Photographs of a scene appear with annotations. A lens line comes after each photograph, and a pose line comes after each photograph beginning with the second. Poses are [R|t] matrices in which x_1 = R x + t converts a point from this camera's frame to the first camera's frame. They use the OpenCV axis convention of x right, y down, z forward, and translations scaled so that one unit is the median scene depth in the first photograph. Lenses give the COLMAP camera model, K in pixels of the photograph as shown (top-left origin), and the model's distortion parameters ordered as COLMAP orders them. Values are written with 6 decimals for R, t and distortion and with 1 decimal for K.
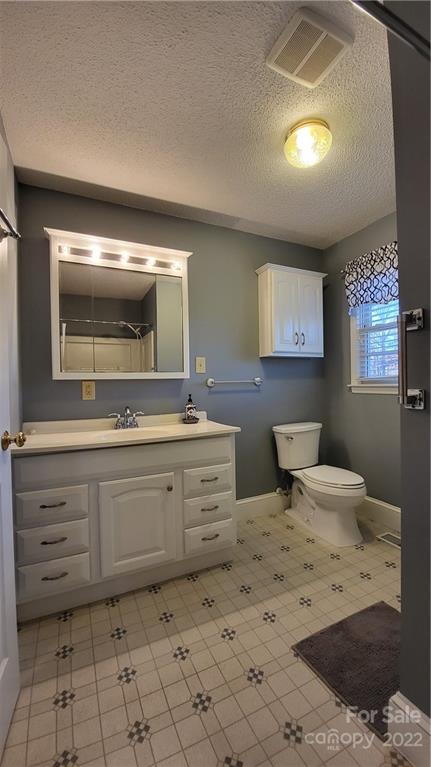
lens RADIAL K [[306.5, 0, 215.5], [0, 306.5, 383.5], [0, 0, 1]] dist [0.000405, -0.000042]
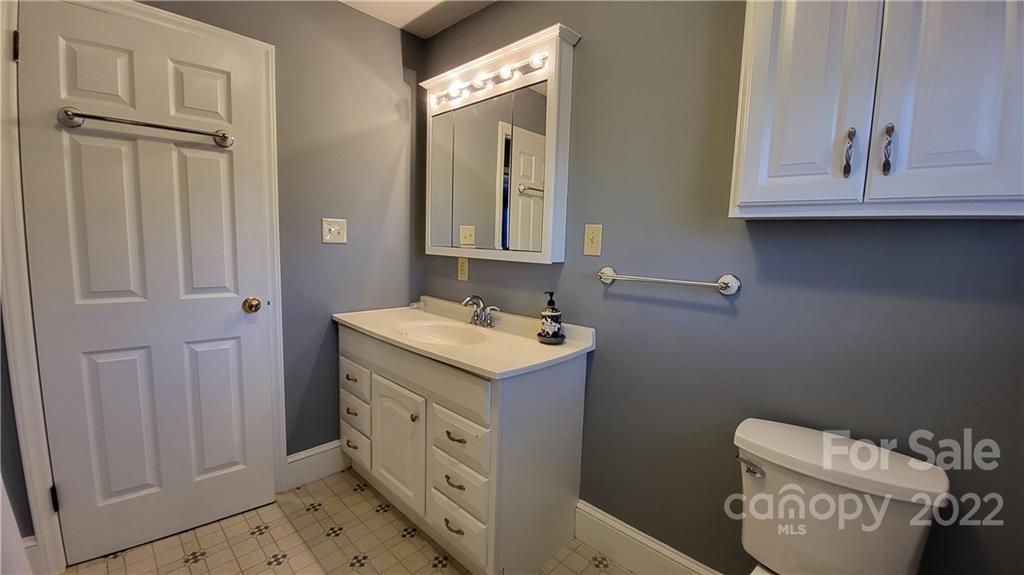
lens RADIAL K [[409.2, 0, 512.0], [0, 409.2, 287.5], [0, 0, 1]] dist [0.000405, -0.000042]
pose [[0.367856, 0.133874, -0.920195, 0.595394], [-0.044678, 0.990984, 0.126313, -0.066971], [0.928809, -0.005352, 0.370521, 0.666616]]
